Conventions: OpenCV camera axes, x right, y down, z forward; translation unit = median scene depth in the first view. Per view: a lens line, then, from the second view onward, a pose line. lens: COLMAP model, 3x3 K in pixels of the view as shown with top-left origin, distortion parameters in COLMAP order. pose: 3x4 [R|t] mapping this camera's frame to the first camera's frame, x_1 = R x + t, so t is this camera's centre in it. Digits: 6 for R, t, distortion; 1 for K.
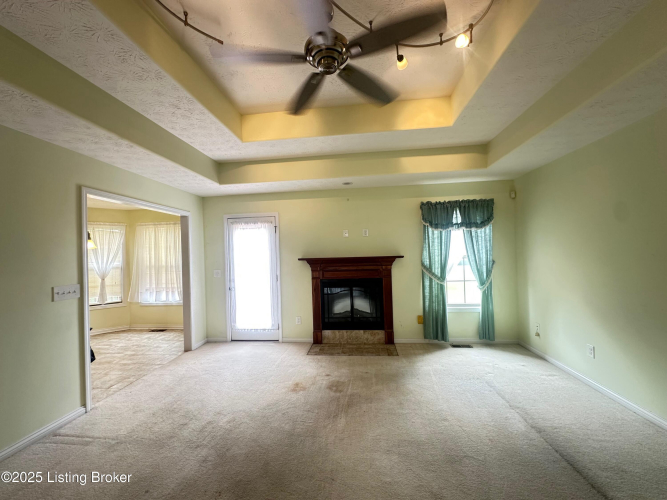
lens RADIAL K [[266.8, 0, 335.4], [0, 266.8, 251.0], [0, 0, 1]] dist [-0.000312, -0.000038]
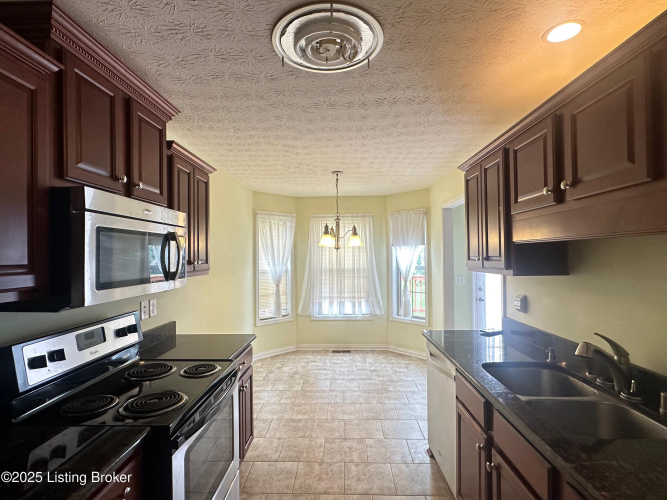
lens RADIAL K [[346.6, 0, 332.8], [0, 346.6, 250.2], [0, 0, 1]] dist [0.001925, 0.000029]
pose [[0.996812, 0.021843, 0.076743, -0.773549], [-0.021311, 0.999743, -0.007756, 0.008018], [-0.076893, 0.006095, 0.997021, -0.016964]]
